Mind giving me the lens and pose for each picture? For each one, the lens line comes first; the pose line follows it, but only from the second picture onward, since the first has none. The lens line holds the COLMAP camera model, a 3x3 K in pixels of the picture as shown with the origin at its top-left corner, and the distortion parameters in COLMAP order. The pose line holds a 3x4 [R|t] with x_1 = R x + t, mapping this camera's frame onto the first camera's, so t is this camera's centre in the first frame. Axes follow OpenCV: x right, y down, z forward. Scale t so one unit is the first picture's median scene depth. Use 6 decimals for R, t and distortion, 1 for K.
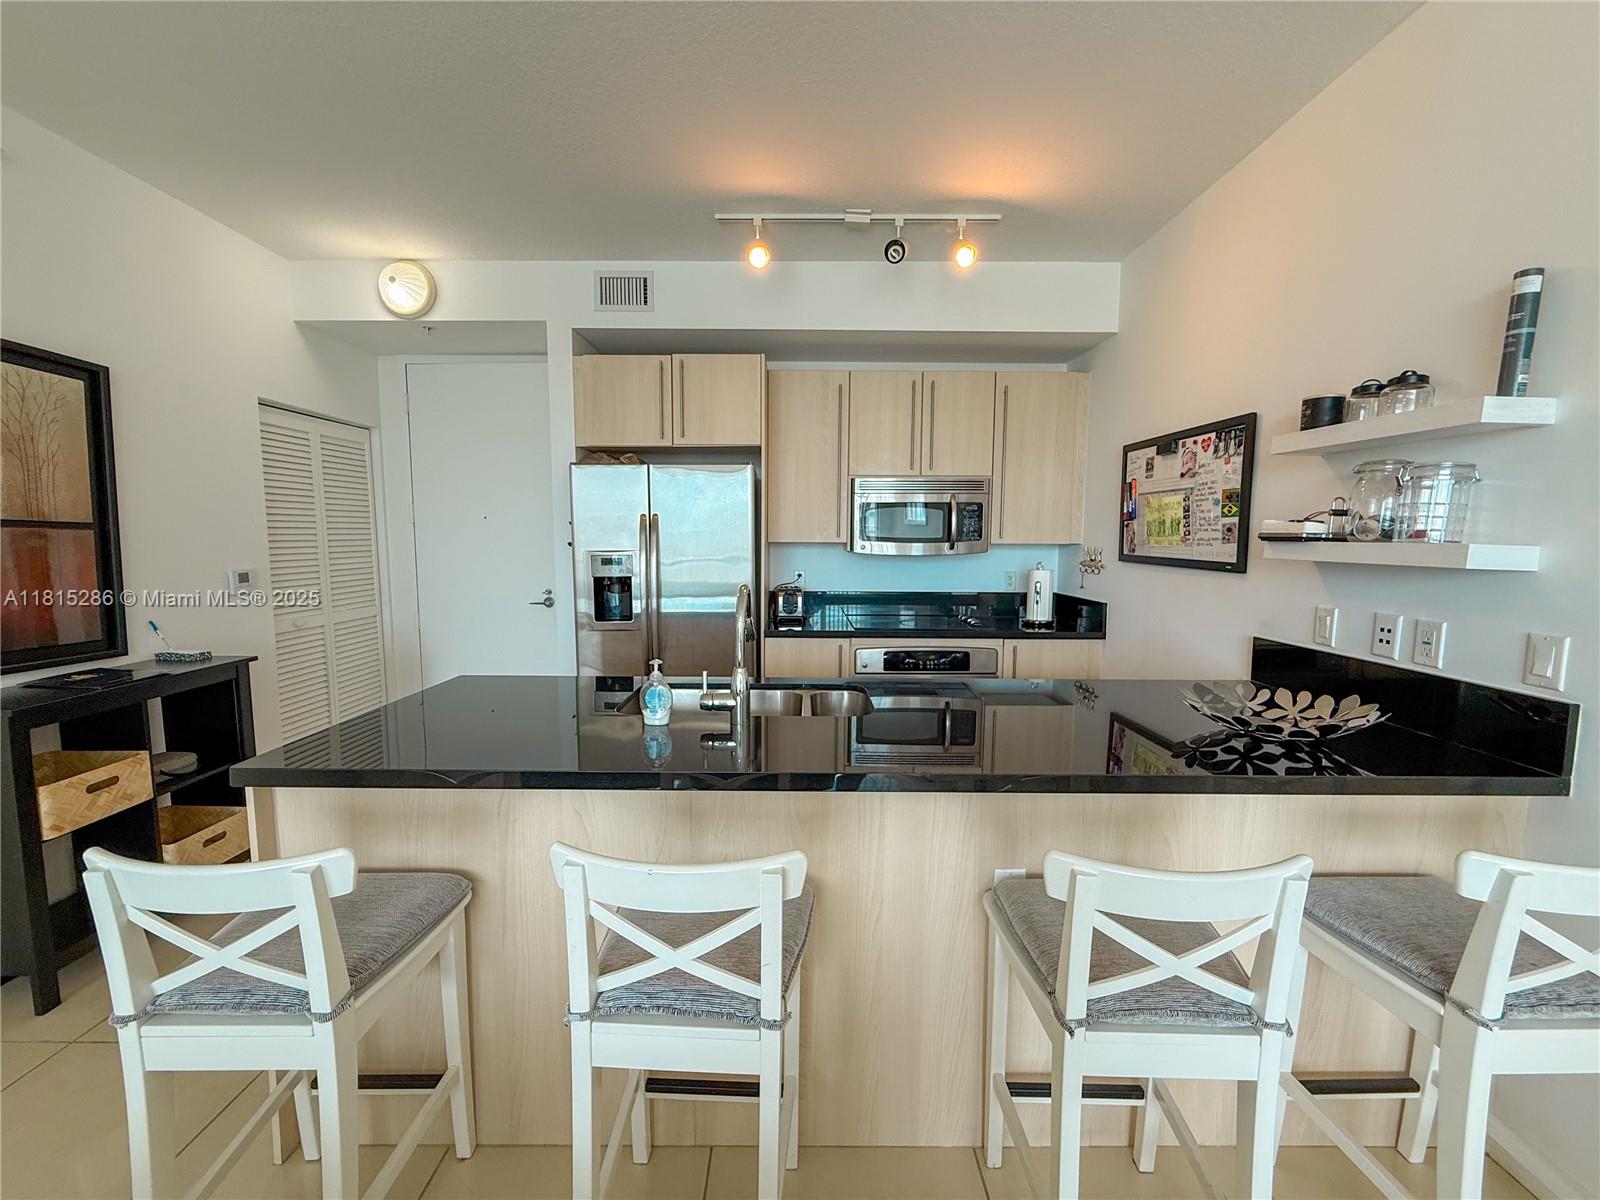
lens RADIAL K [[639.0, 0, 798.8], [0, 639.0, 597.9], [0, 0, 1]] dist [0.002194, 0.000628]
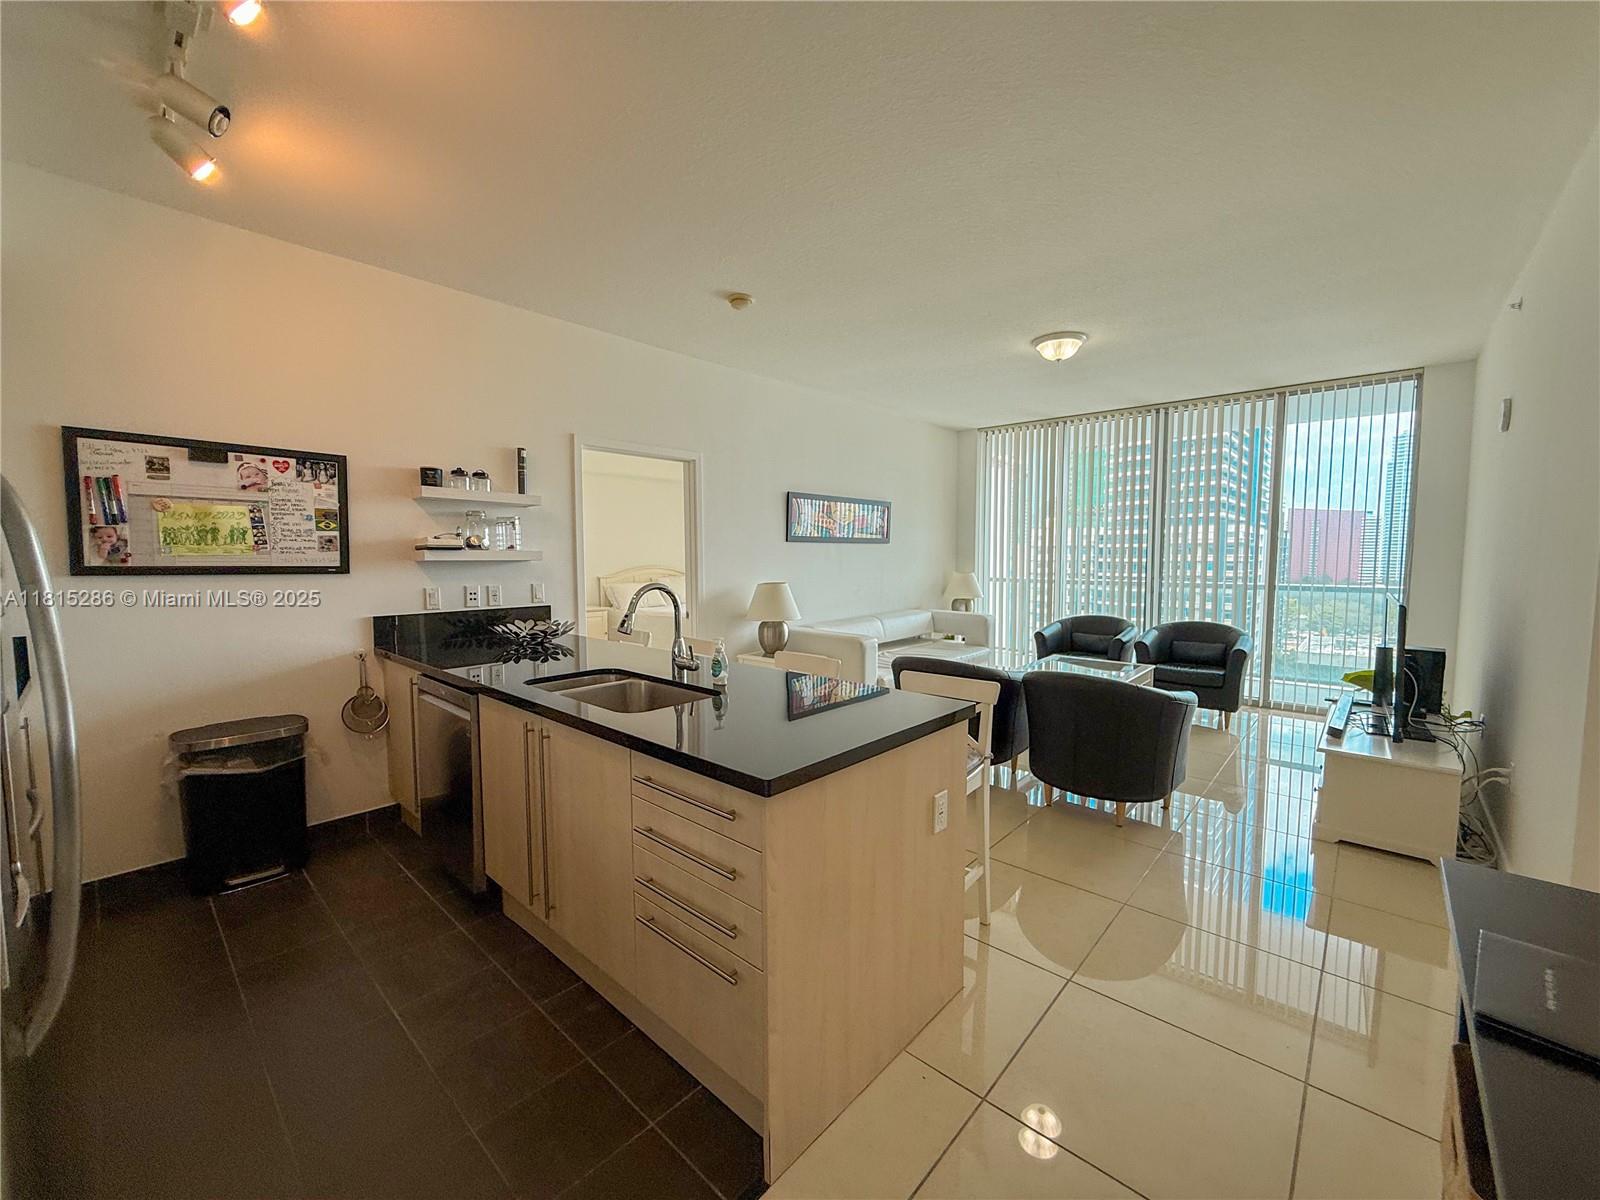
lens RADIAL K [[639.0, 0, 798.0], [0, 639.0, 597.4], [0, 0, 1]] dist [0.002194, 0.000628]
pose [[-0.738352, -0.052292, 0.672385, -0.662812], [0.058277, 0.988313, 0.140857, -0.089037], [-0.671893, 0.143187, -0.726675, 0.975282]]
